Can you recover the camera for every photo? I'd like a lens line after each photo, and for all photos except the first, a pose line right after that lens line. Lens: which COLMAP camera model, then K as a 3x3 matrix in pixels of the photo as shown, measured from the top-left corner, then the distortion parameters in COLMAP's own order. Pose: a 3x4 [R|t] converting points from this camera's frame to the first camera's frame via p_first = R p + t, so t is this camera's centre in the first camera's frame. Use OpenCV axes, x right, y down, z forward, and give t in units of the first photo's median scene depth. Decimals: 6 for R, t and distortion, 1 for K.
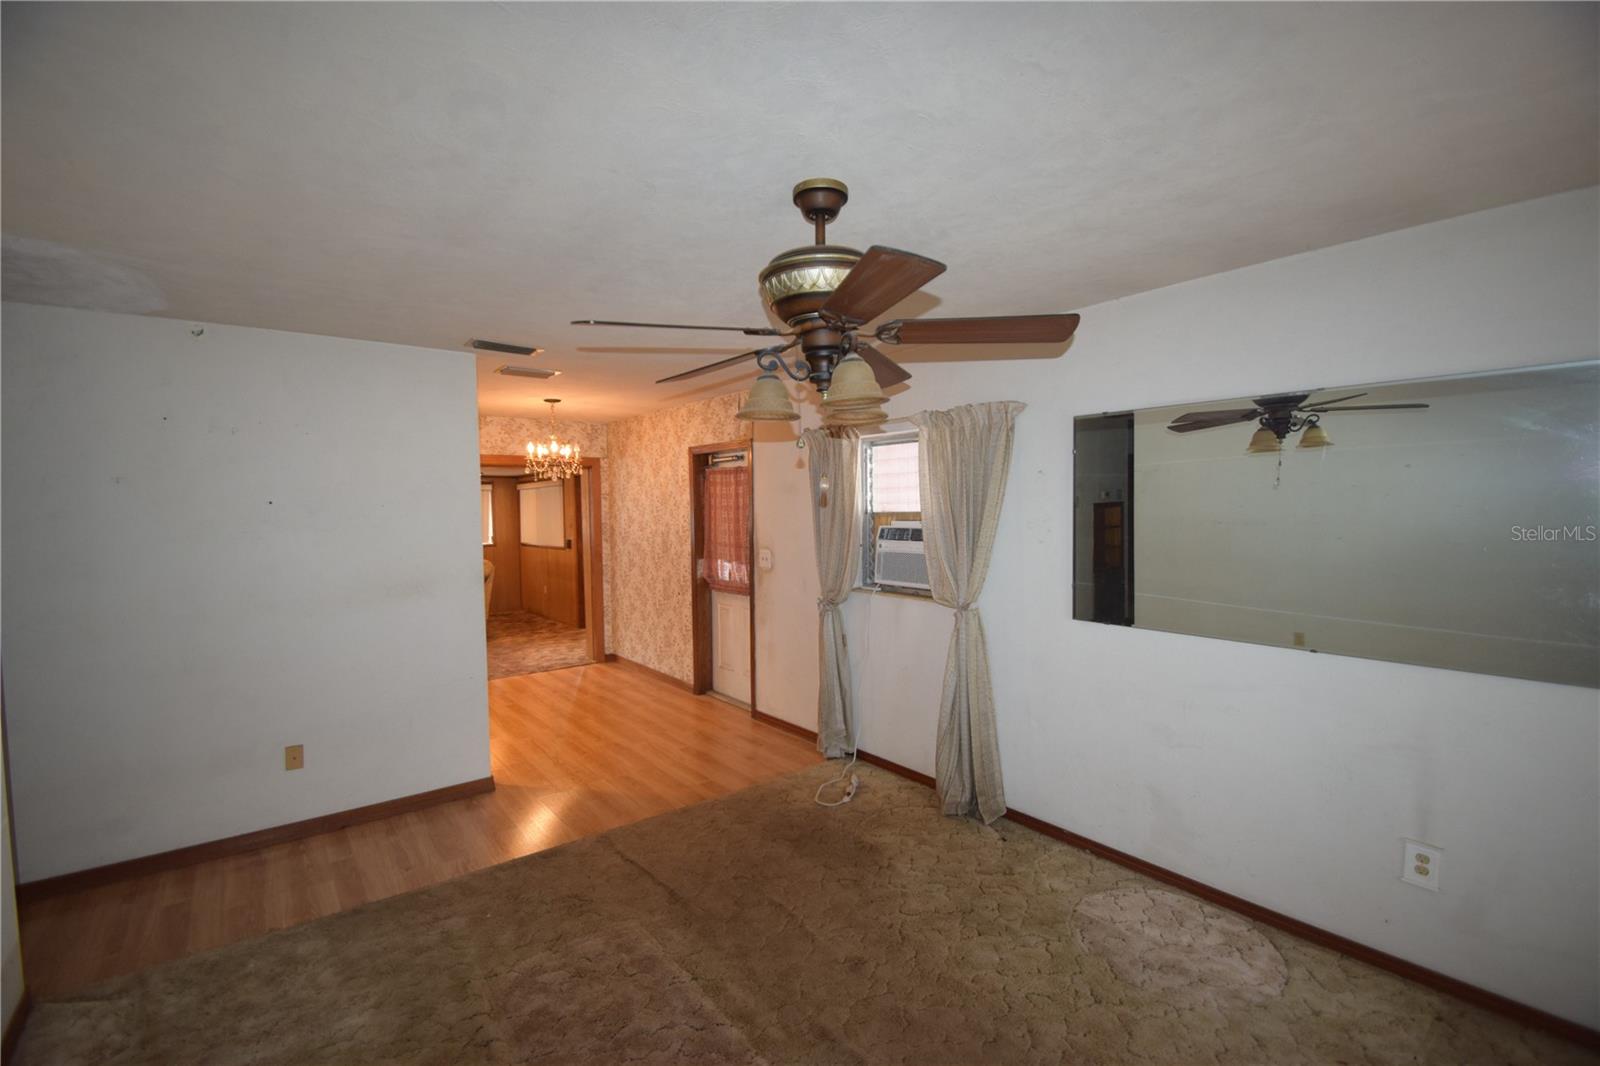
lens RADIAL K [[704.8, 0, 806.6], [0, 704.8, 530.0], [0, 0, 1]] dist [-0.006559, -0.006384]
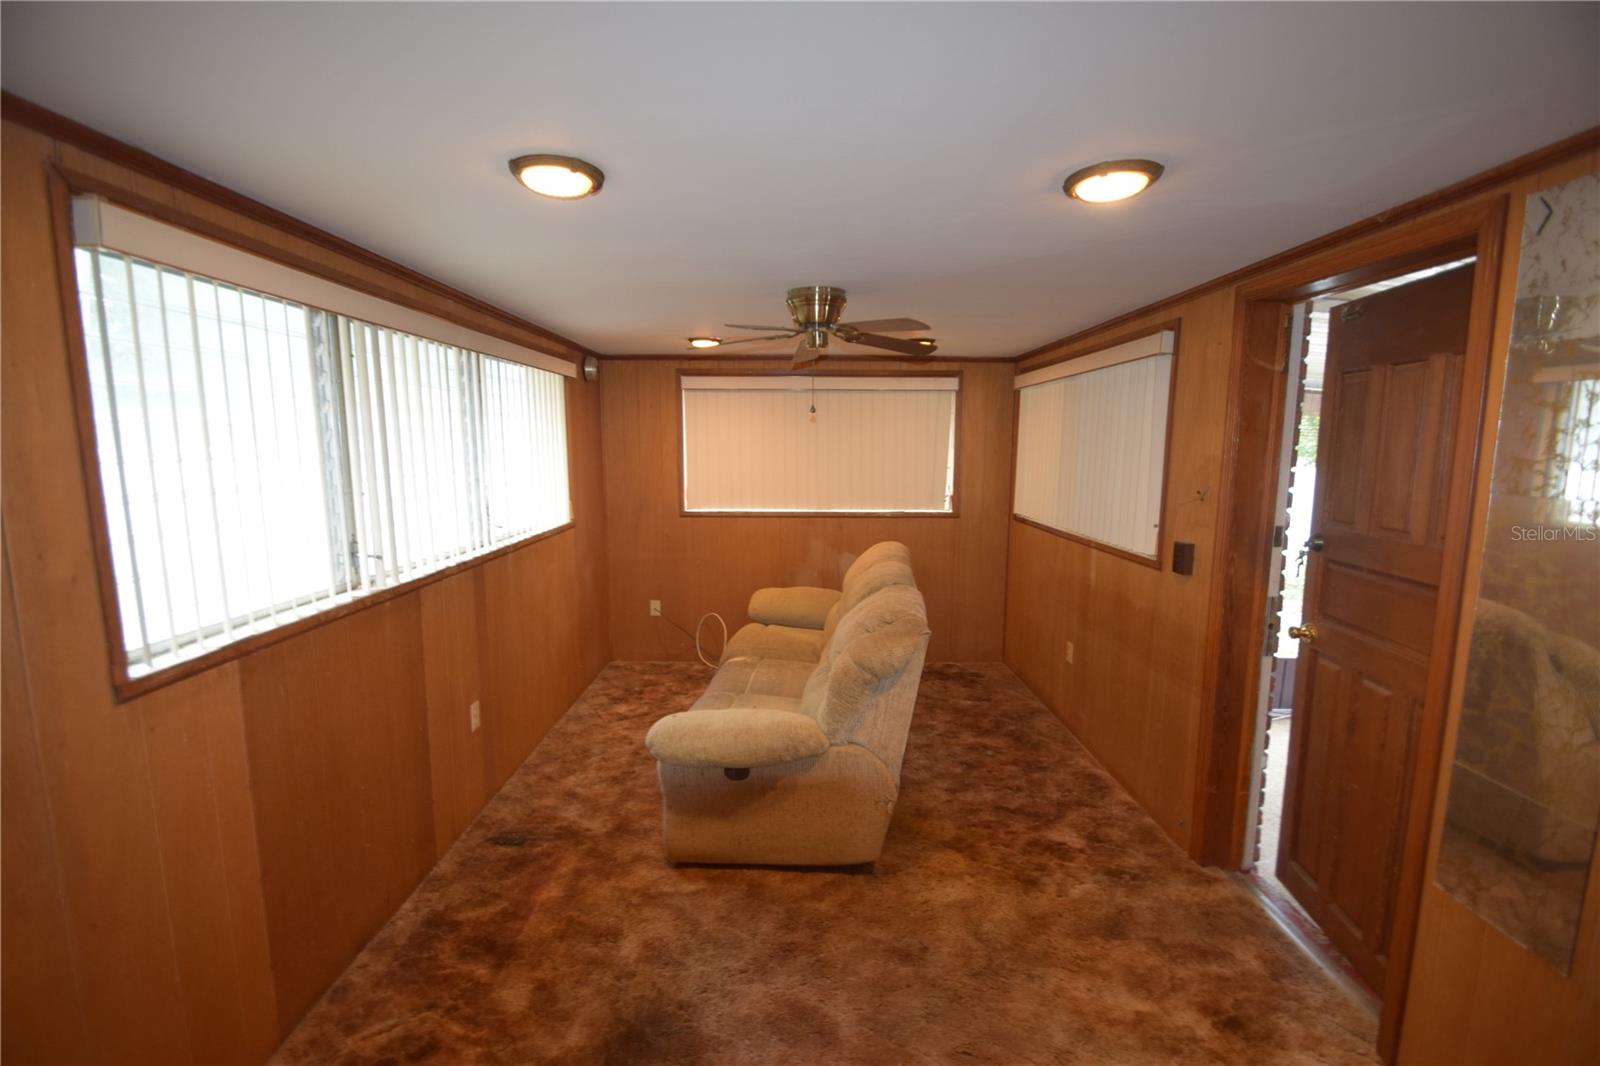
lens RADIAL K [[704.8, 0, 811.6], [0, 704.8, 533.9], [0, 0, 1]] dist [-0.006559, -0.006384]
pose [[0.799165, 0.097997, -0.593069, -0.393995], [-0.036050, 0.992659, 0.115447, -0.023902], [0.600029, -0.070881, 0.796832, 0.926398]]
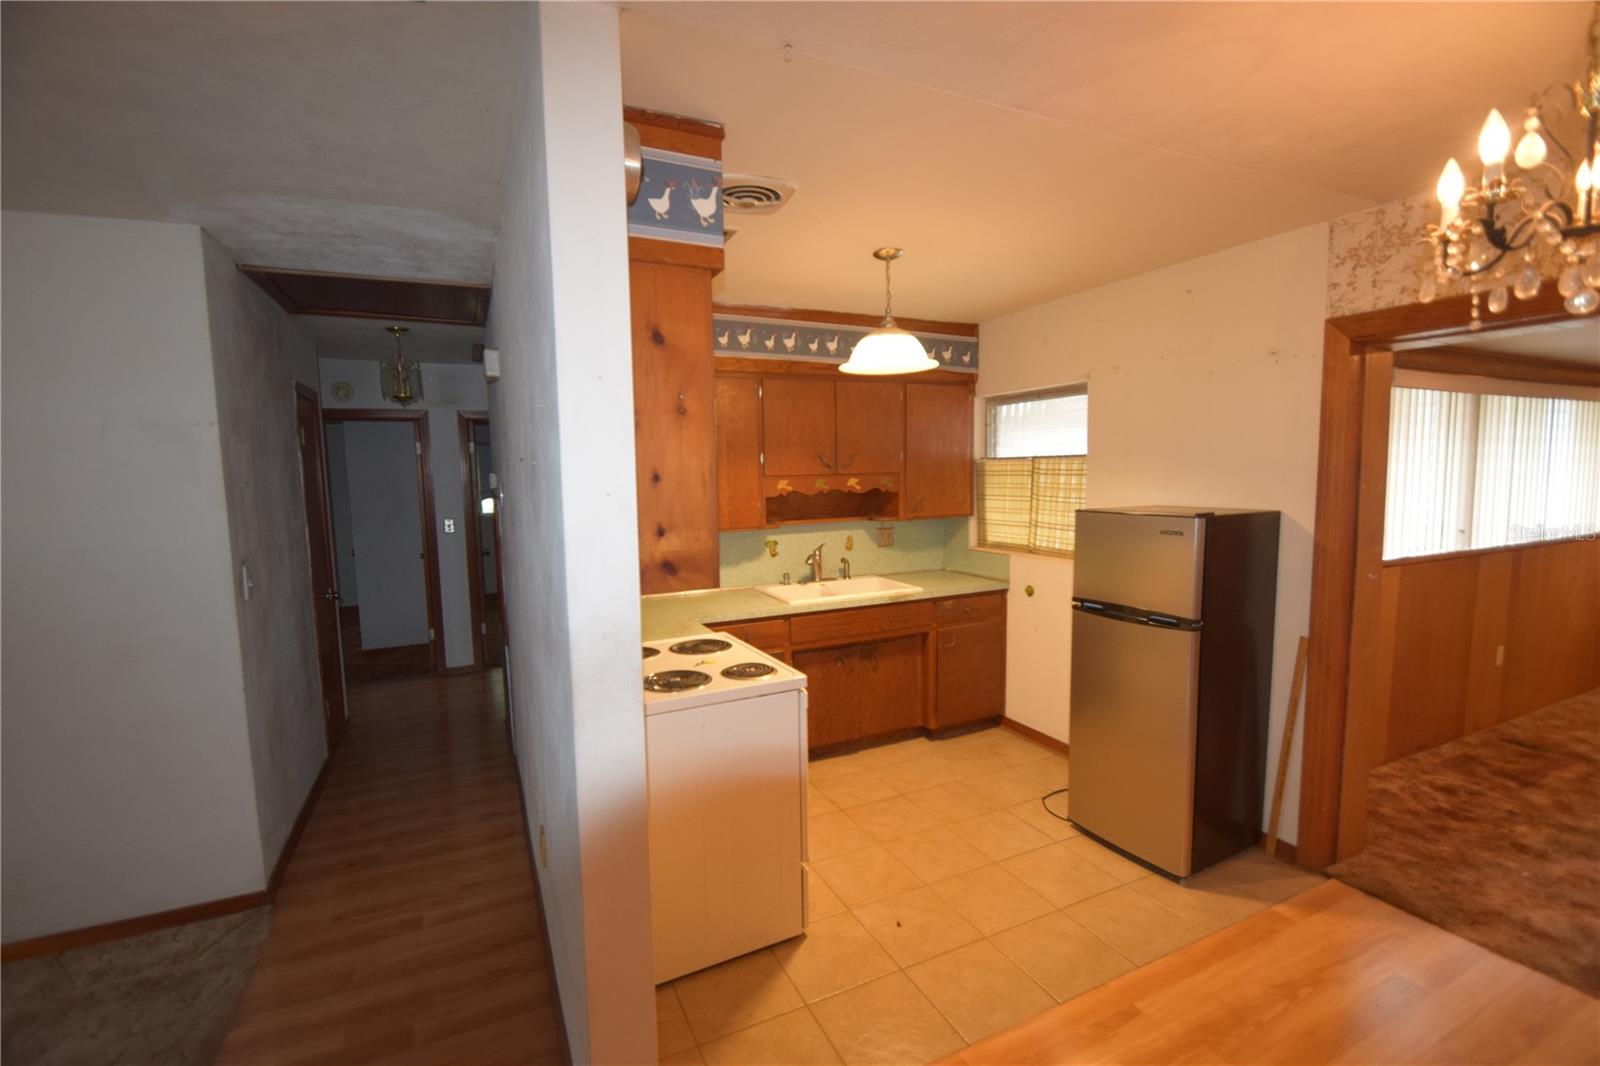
lens RADIAL K [[704.8, 0, 794.2], [0, 704.8, 539.3], [0, 0, 1]] dist [-0.006559, -0.006384]
pose [[-0.230130, 0.115836, -0.966241, -0.095956], [-0.010630, 0.992532, 0.121520, -0.022201], [0.973102, 0.038236, -0.227180, 0.677765]]
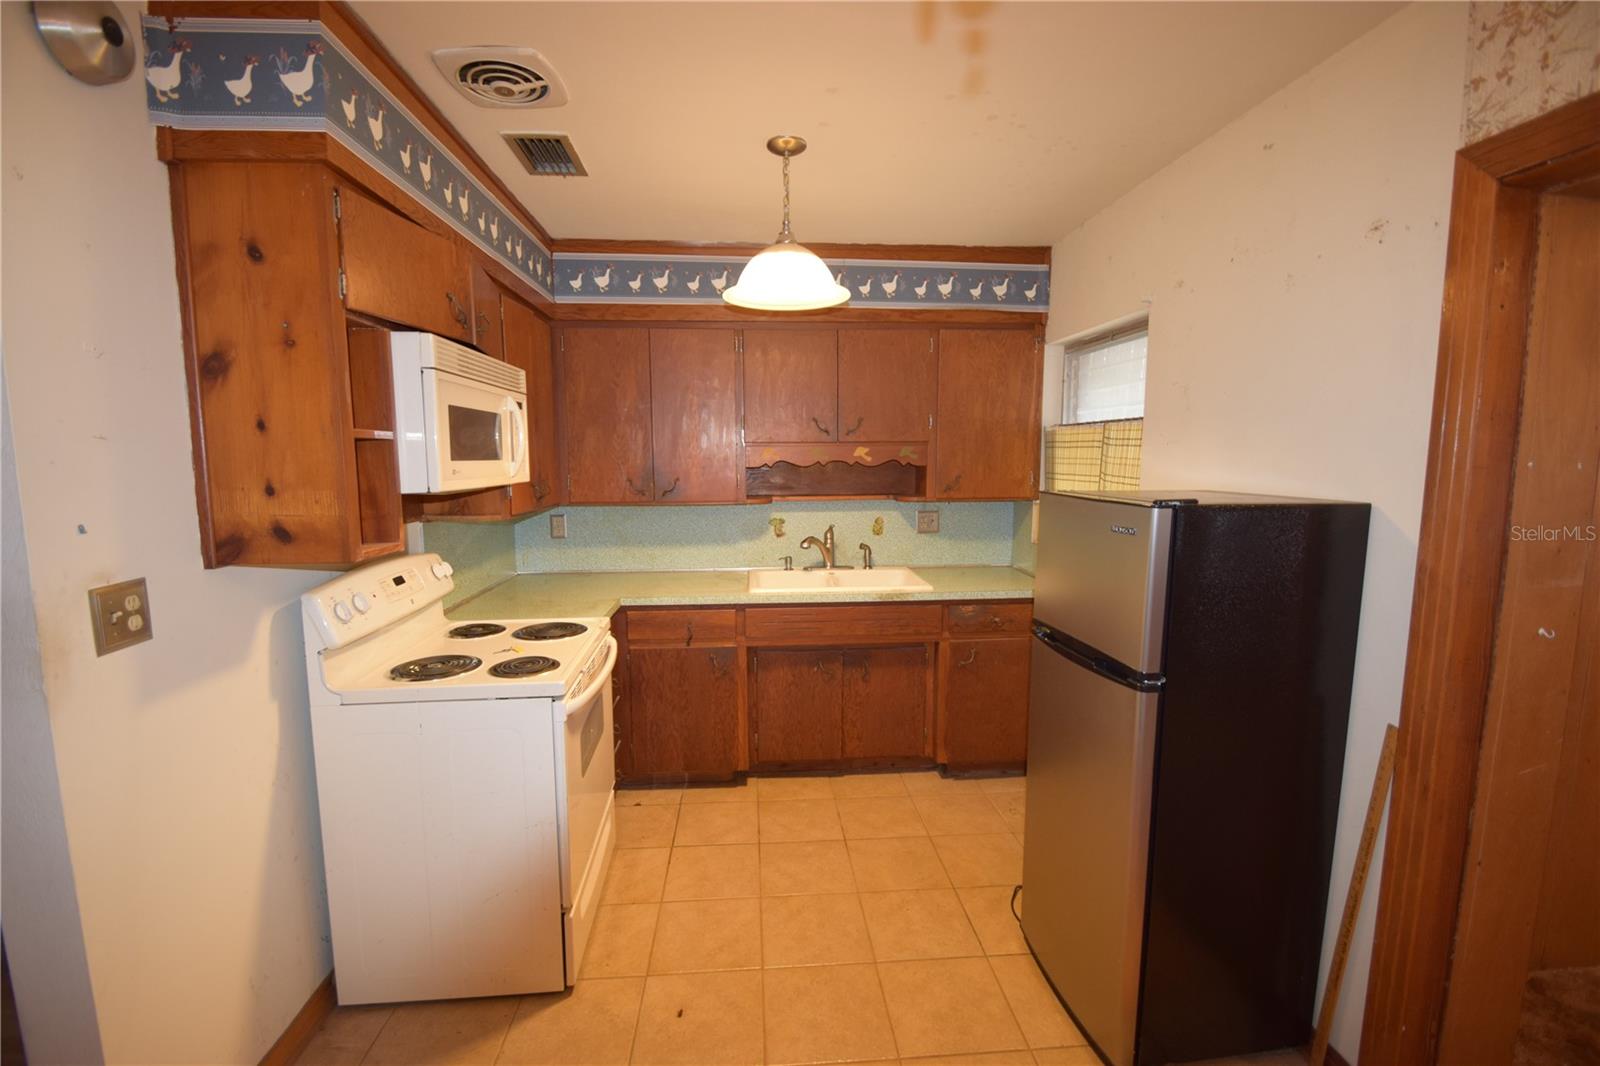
lens RADIAL K [[704.8, 0, 798.9], [0, 704.8, 539.6], [0, 0, 1]] dist [-0.006559, -0.006384]
pose [[-0.562663, 0.119723, -0.817971, -0.253288], [-0.015932, 0.987703, 0.155526, -0.013737], [0.826533, 0.100541, -0.553836, 0.829688]]
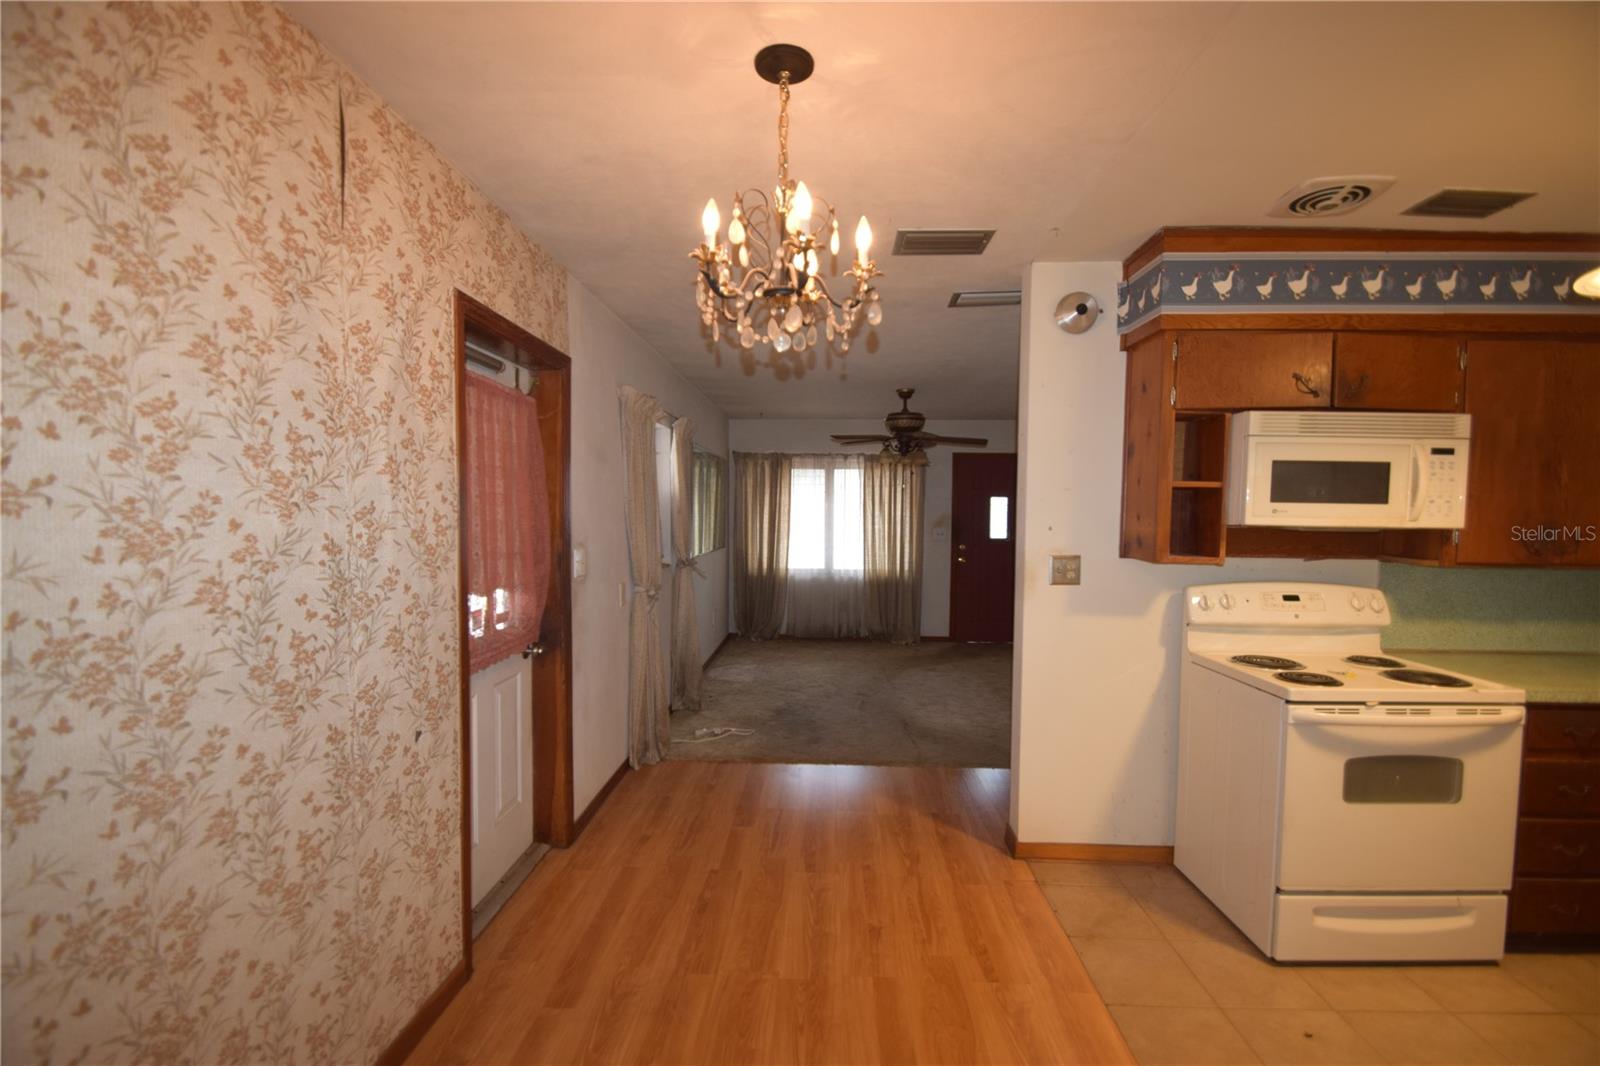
lens RADIAL K [[704.8, 0, 806.5], [0, 704.8, 540.0], [0, 0, 1]] dist [-0.006559, -0.006384]
pose [[-0.762574, -0.022158, 0.646521, -0.453972], [0.026487, 0.997506, 0.065429, -0.010230], [-0.646358, 0.067019, -0.760085, 0.990012]]
